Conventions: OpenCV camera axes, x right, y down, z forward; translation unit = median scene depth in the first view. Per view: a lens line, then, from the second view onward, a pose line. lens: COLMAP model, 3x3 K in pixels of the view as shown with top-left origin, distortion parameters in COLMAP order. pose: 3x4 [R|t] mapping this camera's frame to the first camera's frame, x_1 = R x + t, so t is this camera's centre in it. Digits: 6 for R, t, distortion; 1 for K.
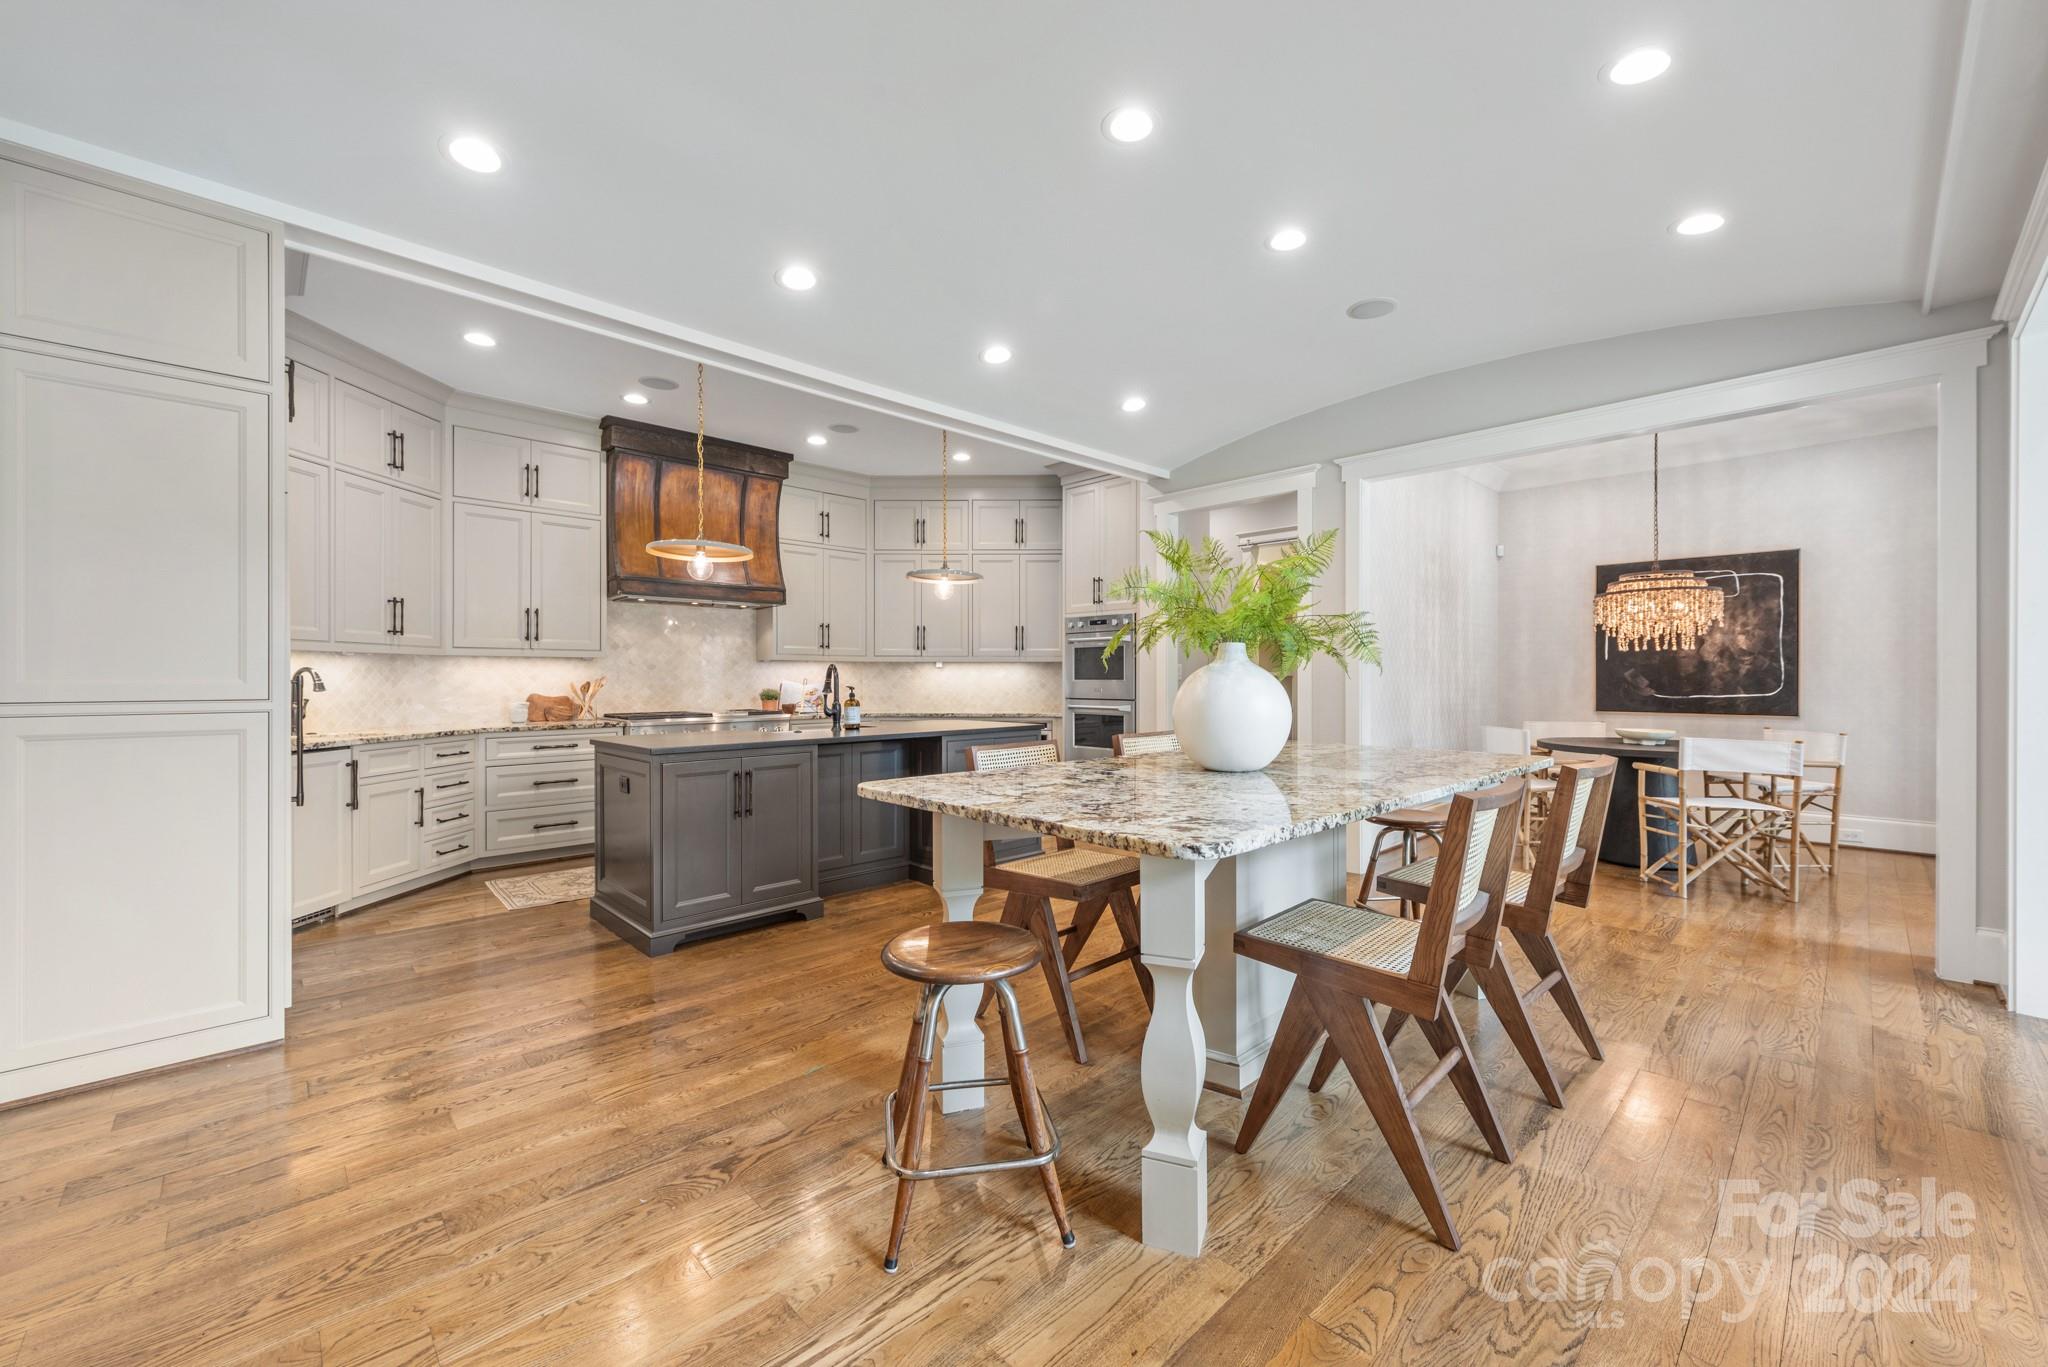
lens RADIAL K [[799.2, 0, 1028.1], [0, 799.2, 677.0], [0, 0, 1]] dist [0.010145, -0.000971]
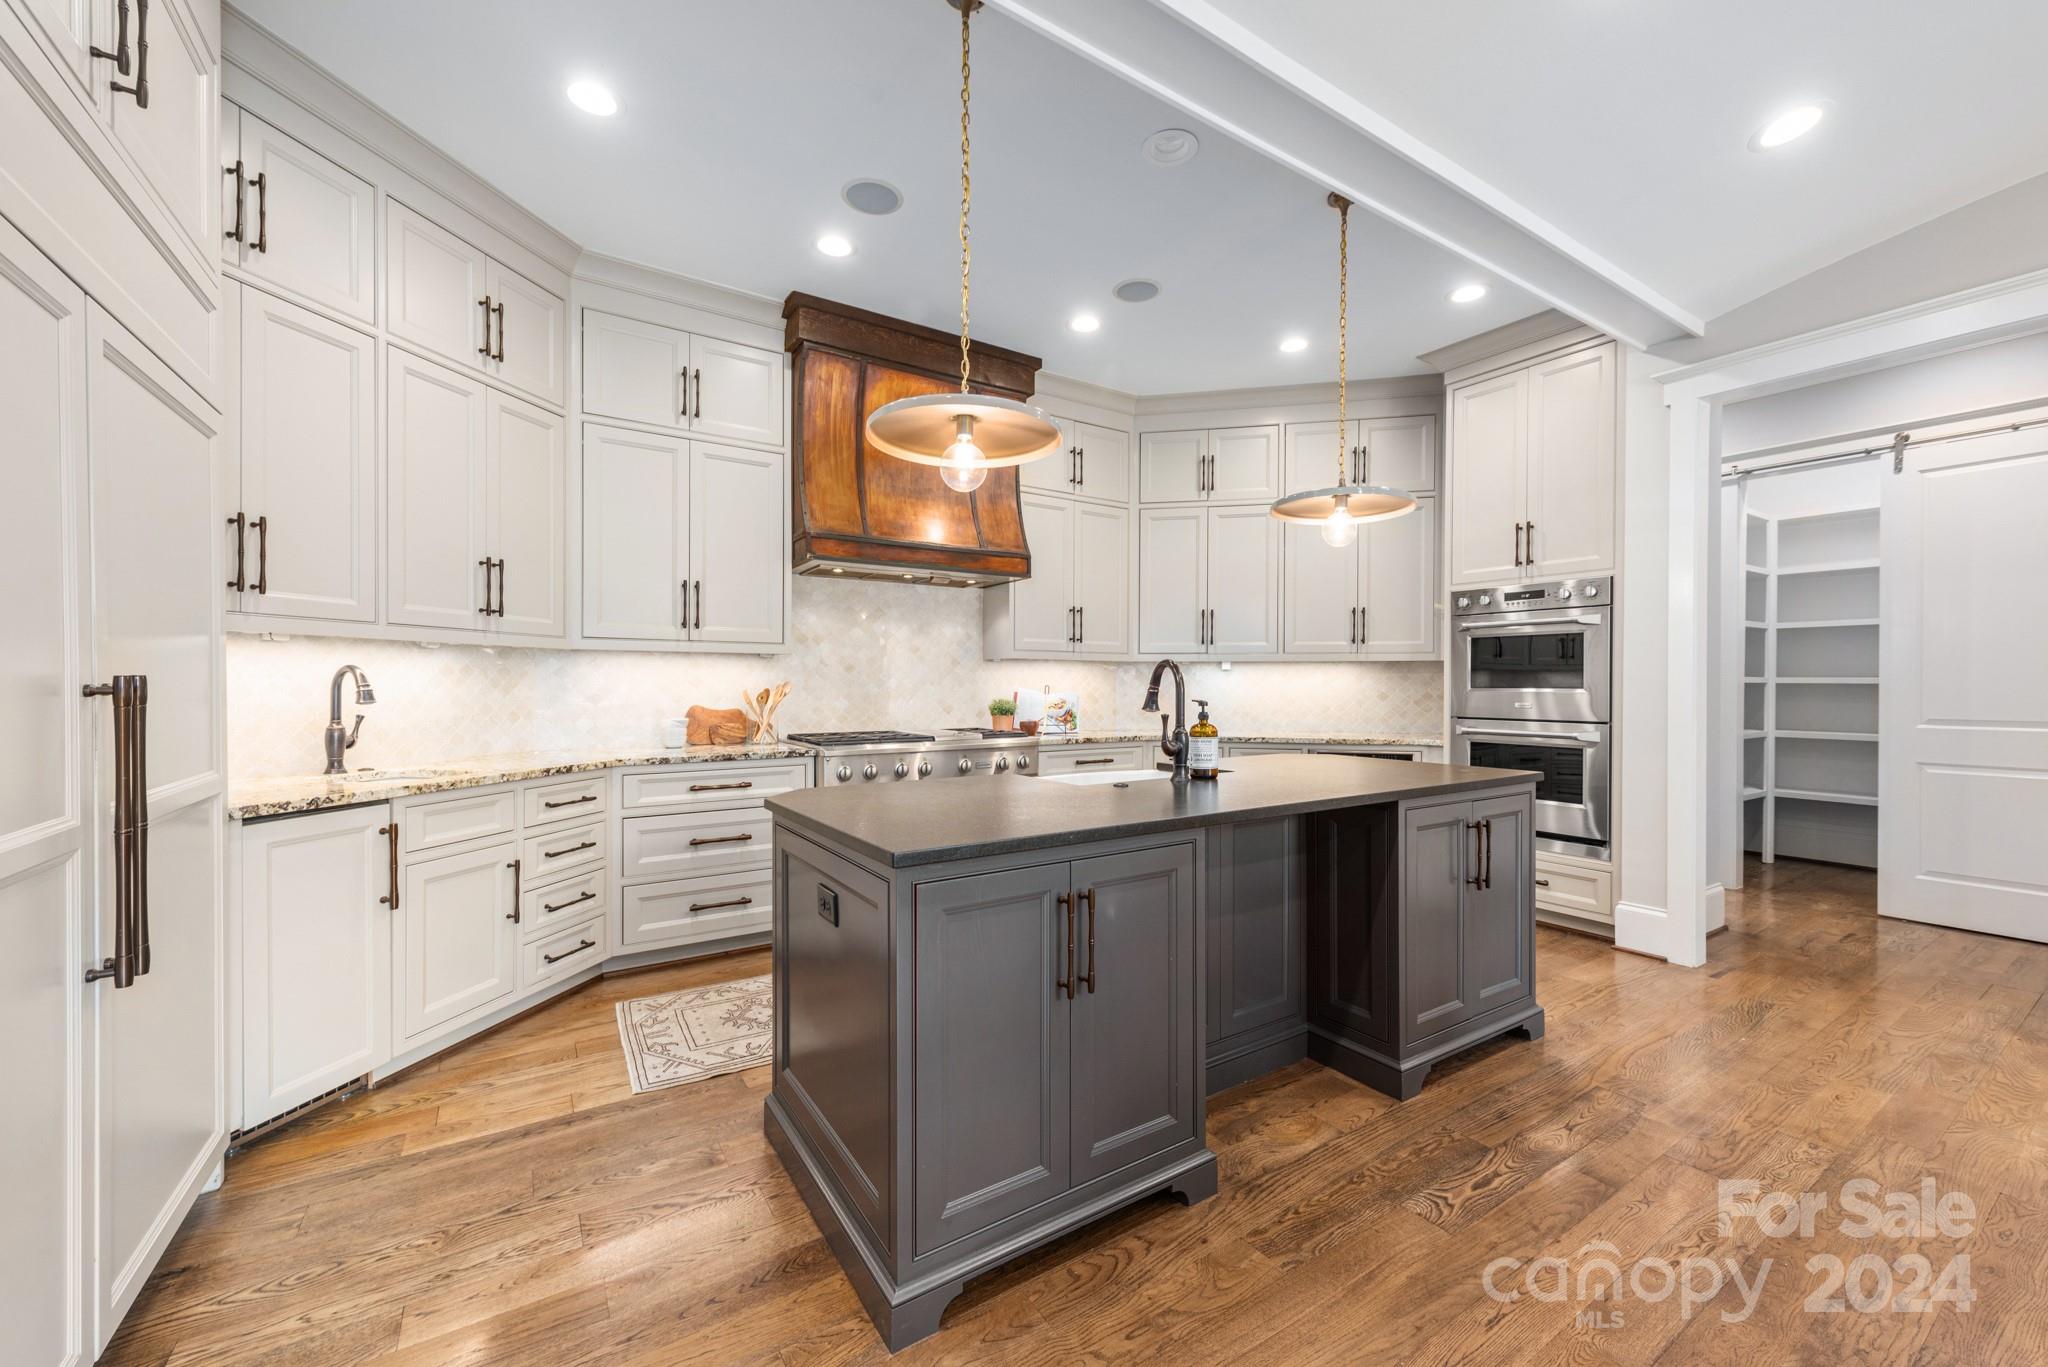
lens RADIAL K [[799.2, 0, 1027.5], [0, 799.2, 688.2], [0, 0, 1]] dist [0.010145, -0.000971]
pose [[0.981242, 0.003904, -0.192743, -0.204118], [-0.002740, 0.999976, 0.006301, 0.000411], [0.192763, -0.005655, 0.981229, 0.383234]]
